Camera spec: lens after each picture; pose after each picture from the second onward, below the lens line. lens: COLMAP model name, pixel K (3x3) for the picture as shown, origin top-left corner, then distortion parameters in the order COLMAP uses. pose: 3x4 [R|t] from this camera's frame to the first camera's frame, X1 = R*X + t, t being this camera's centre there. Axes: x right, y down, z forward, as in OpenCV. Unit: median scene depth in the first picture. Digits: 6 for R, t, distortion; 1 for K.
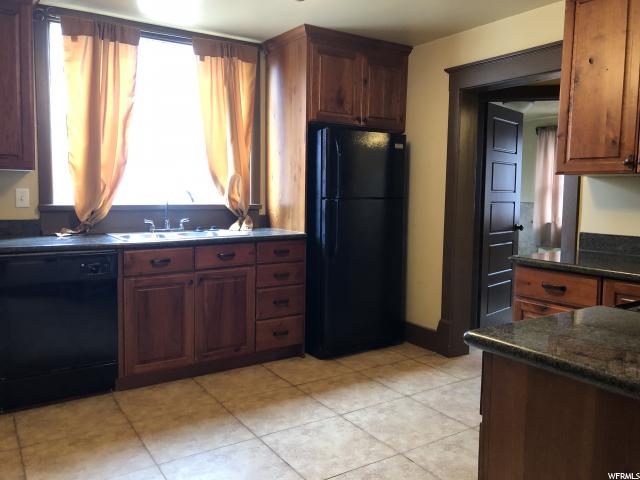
lens RADIAL K [[523.9, 0, 314.5], [0, 523.9, 233.8], [0, 0, 1]] dist [0.055402, -0.066704]
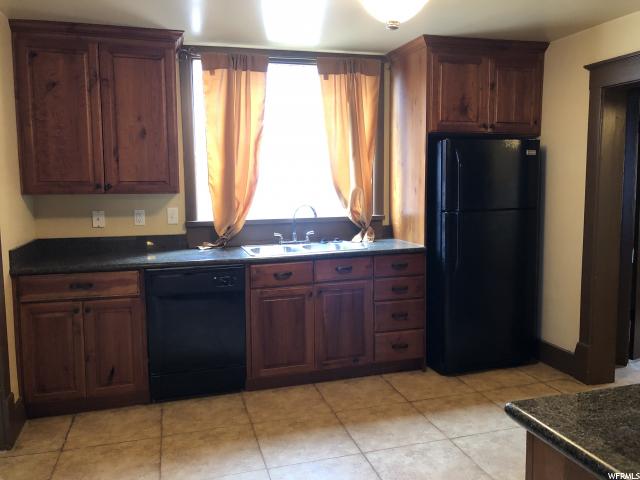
lens RADIAL K [[523.9, 0, 317.3], [0, 523.9, 234.2], [0, 0, 1]] dist [0.055402, -0.066704]
pose [[0.956519, 0.002540, -0.291658, 0.078646], [0.003117, 0.999816, 0.018931, -0.045139], [0.291652, -0.019017, 0.956335, -0.004265]]
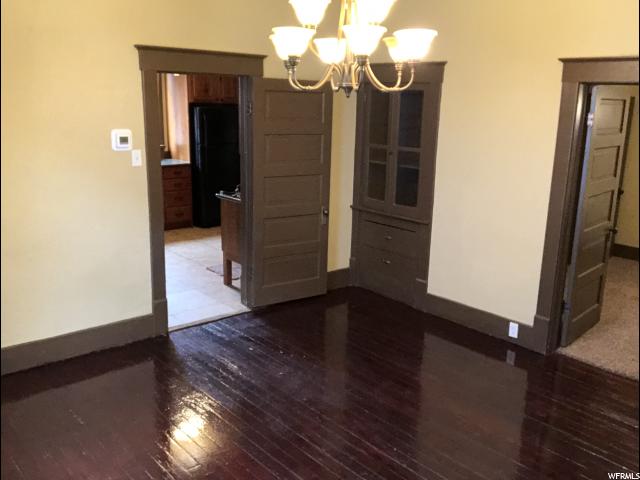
lens RADIAL K [[594.8, 0, 321.8], [0, 594.8, 239.8], [0, 0, 1]] dist [0.015047, 0.000000]
pose [[0.987832, -0.032081, 0.152178, 0.120467], [0.005711, 0.985316, 0.170648, -0.094343], [-0.155418, -0.167702, 0.973510, -1.272557]]
